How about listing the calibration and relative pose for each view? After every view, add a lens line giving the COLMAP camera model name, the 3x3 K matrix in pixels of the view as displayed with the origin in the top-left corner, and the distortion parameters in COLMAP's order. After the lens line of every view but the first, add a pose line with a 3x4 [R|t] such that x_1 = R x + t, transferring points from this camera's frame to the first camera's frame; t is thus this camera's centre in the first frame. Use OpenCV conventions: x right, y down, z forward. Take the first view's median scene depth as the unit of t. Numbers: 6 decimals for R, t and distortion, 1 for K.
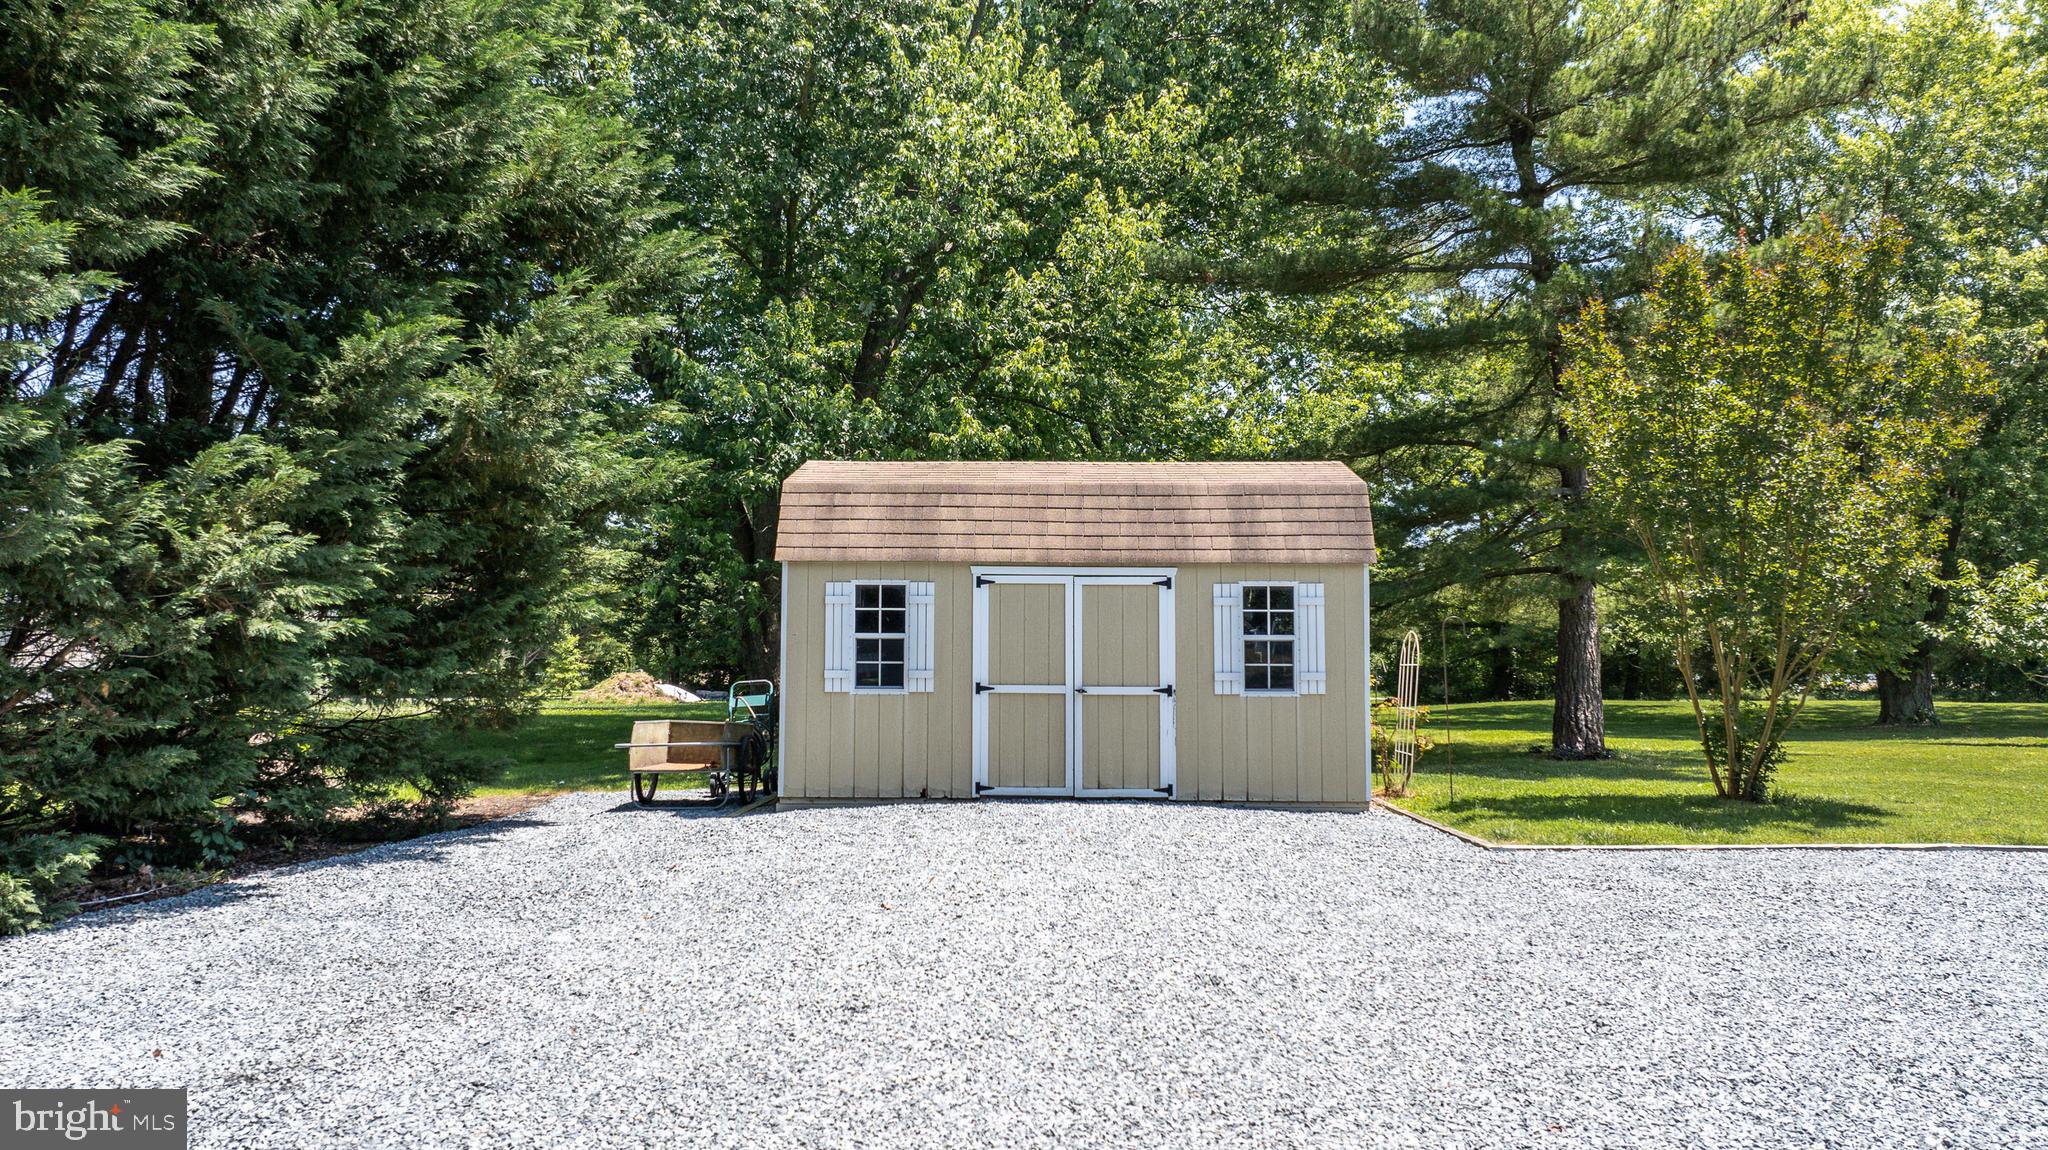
lens RADIAL K [[1437.5, 0, 1024.0], [0, 1437.5, 575.0], [0, 0, 1]] dist [-0.017005, 0.003899]
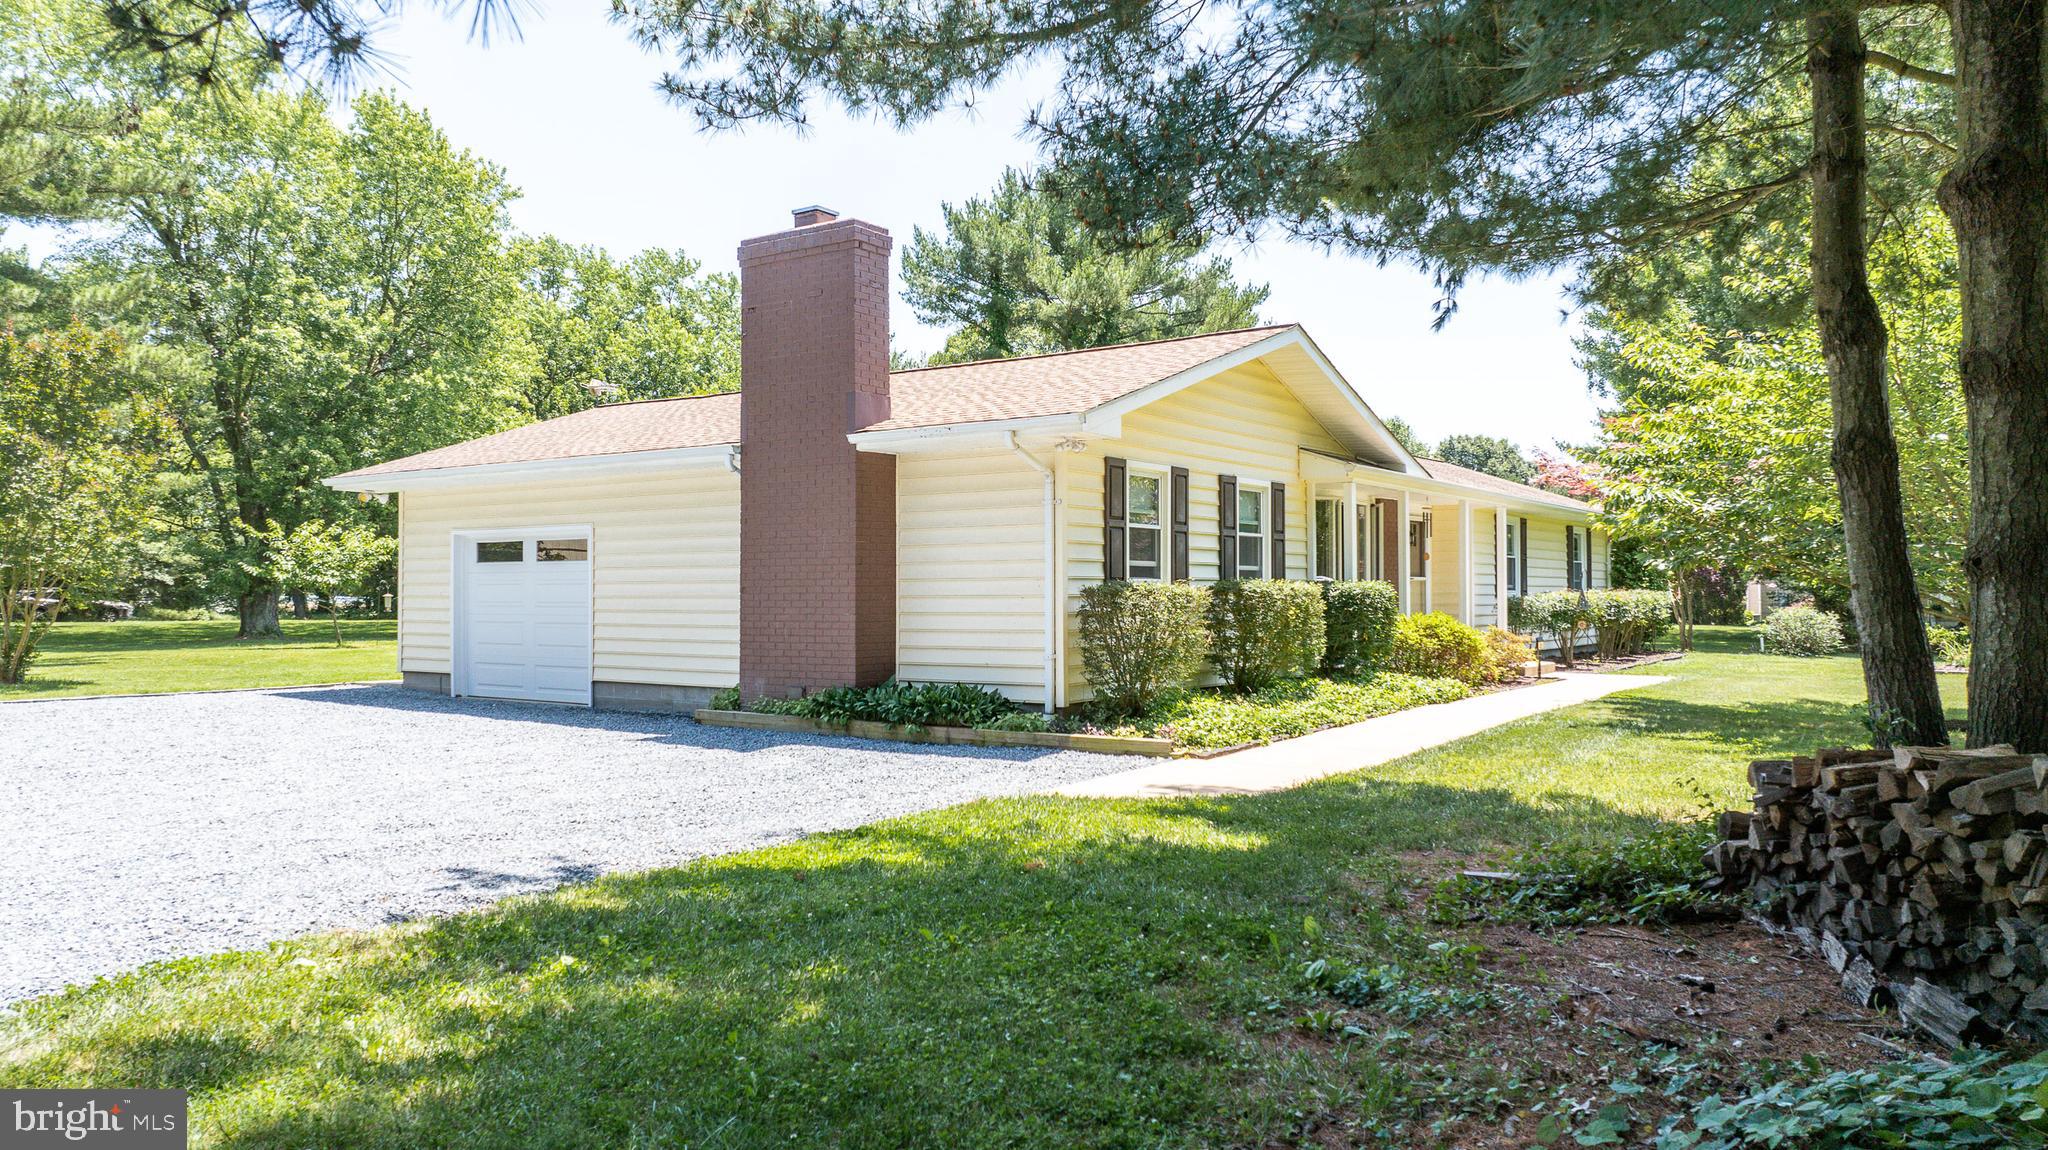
lens RADIAL K [[1437.5, 0, 1024.0], [0, 1437.5, 575.0], [0, 0, 1]] dist [-0.017005, 0.003899]
pose [[0.535287, 0.001976, 0.844668, -0.213786], [-0.054123, 0.998023, 0.031965, -0.066604], [-0.842935, -0.062826, 0.534335, -0.606319]]
